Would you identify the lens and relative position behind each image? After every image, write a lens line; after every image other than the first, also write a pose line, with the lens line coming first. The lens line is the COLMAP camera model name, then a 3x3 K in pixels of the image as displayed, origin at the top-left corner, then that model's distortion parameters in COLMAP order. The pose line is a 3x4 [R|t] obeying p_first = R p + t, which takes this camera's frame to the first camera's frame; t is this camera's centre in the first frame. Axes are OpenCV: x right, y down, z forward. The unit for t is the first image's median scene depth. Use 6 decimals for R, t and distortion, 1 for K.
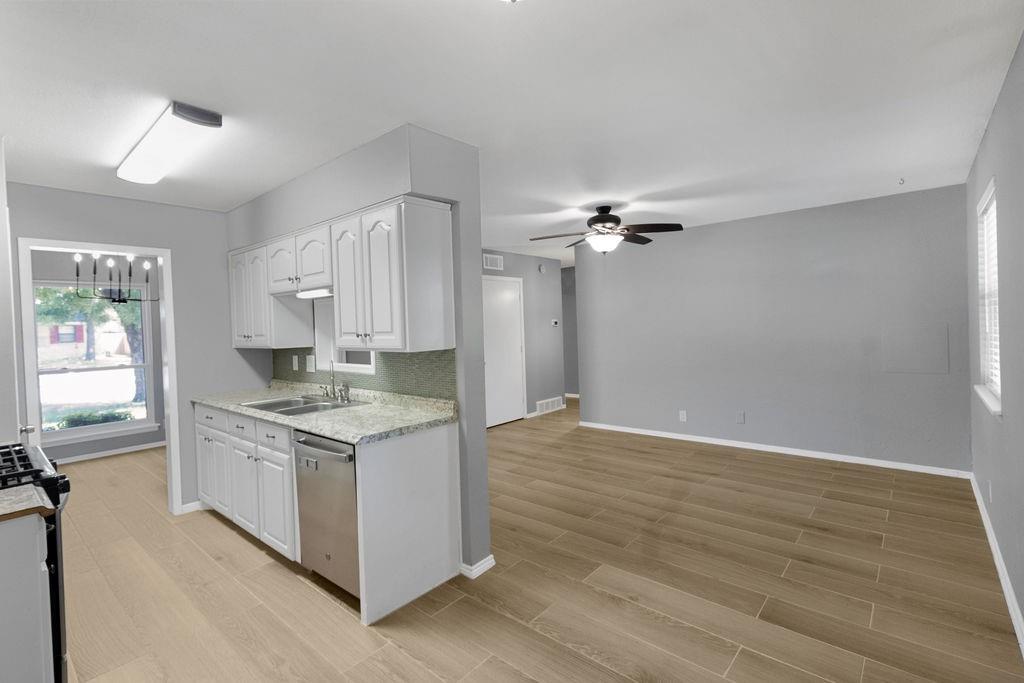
lens RADIAL K [[477.7, 0, 511.4], [0, 477.7, 327.3], [0, 0, 1]] dist [0.000168, -0.000046]
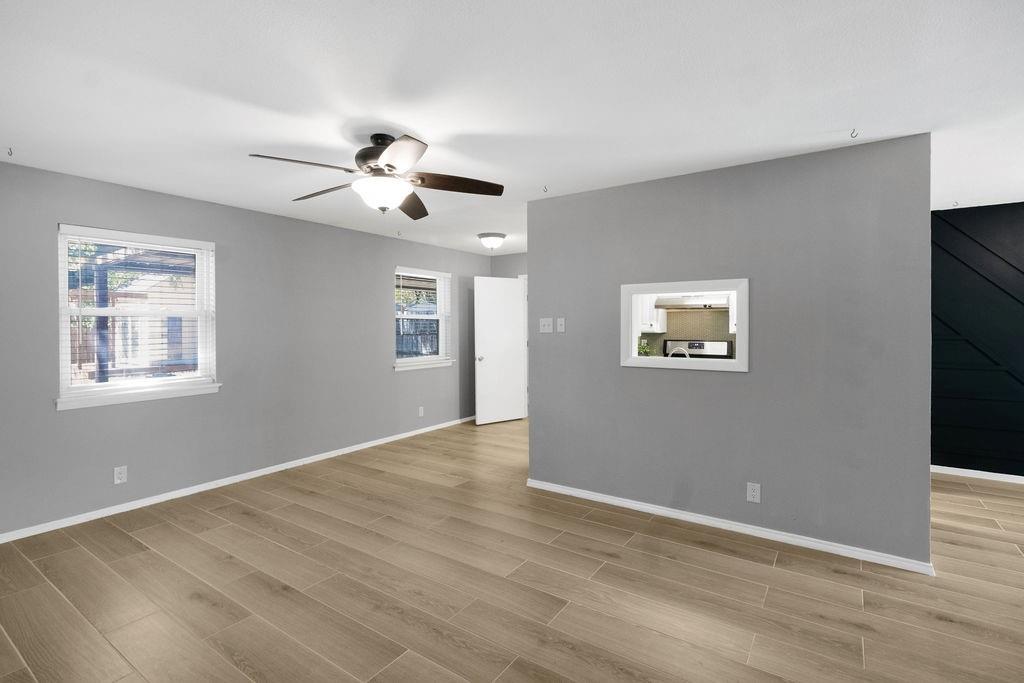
lens RADIAL K [[481.5, 0, 513.8], [0, 481.5, 322.7], [0, 0, 1]] dist [0.002622, 0.000444]
pose [[-0.992720, 0.037898, -0.114325, 0.092792], [0.036872, 0.999259, 0.011084, -0.011732], [0.114660, 0.006788, -0.993382, 1.484945]]
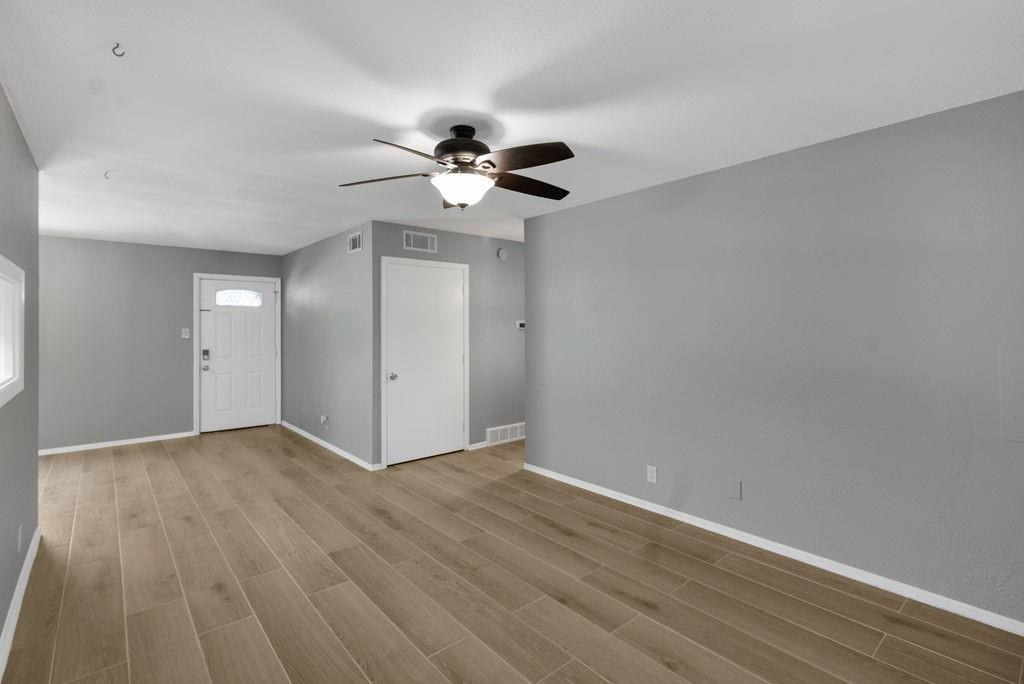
lens RADIAL K [[481.5, 0, 513.8], [0, 481.5, 323.2], [0, 0, 1]] dist [0.002622, 0.000444]
pose [[0.988957, 0.029503, -0.145237, 0.312664], [-0.031115, 0.999477, -0.008843, -0.008779], [0.144900, 0.013265, 0.989357, 0.384875]]
